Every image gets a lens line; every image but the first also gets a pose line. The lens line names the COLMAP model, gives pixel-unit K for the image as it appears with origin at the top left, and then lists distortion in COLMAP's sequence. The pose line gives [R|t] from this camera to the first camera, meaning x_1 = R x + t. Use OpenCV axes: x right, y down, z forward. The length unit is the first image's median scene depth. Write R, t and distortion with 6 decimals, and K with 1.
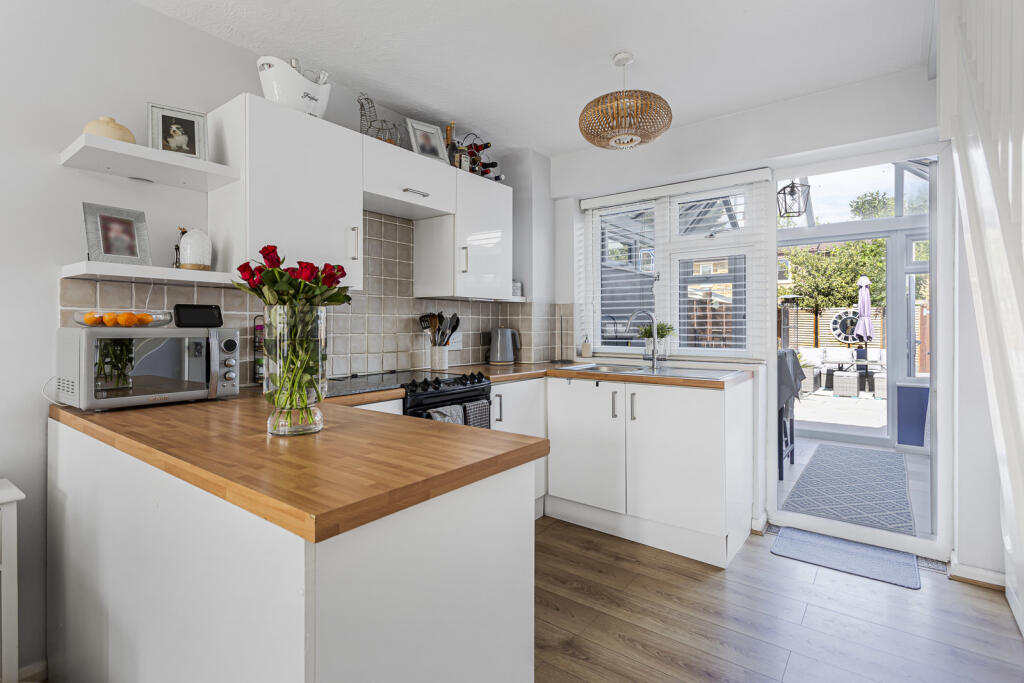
lens RADIAL K [[501.9, 0, 503.5], [0, 501.9, 336.9], [0, 0, 1]] dist [0.002668, 0.001086]
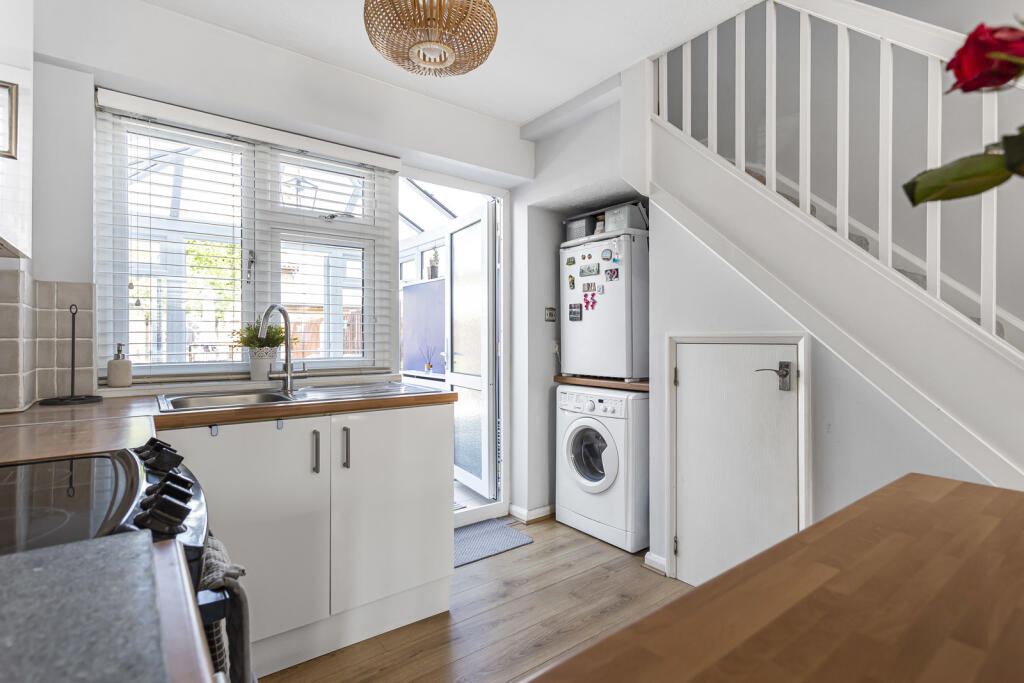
lens RADIAL K [[503.5, 0, 512.0], [0, 503.5, 341.5], [0, 0, 1]] dist [0.000040, 0.001179]
pose [[0.235643, -0.005998, 0.971821, -0.262756], [0.020813, 0.999783, 0.001124, 0.000323], [-0.971617, 0.019962, 0.235716, 0.479489]]
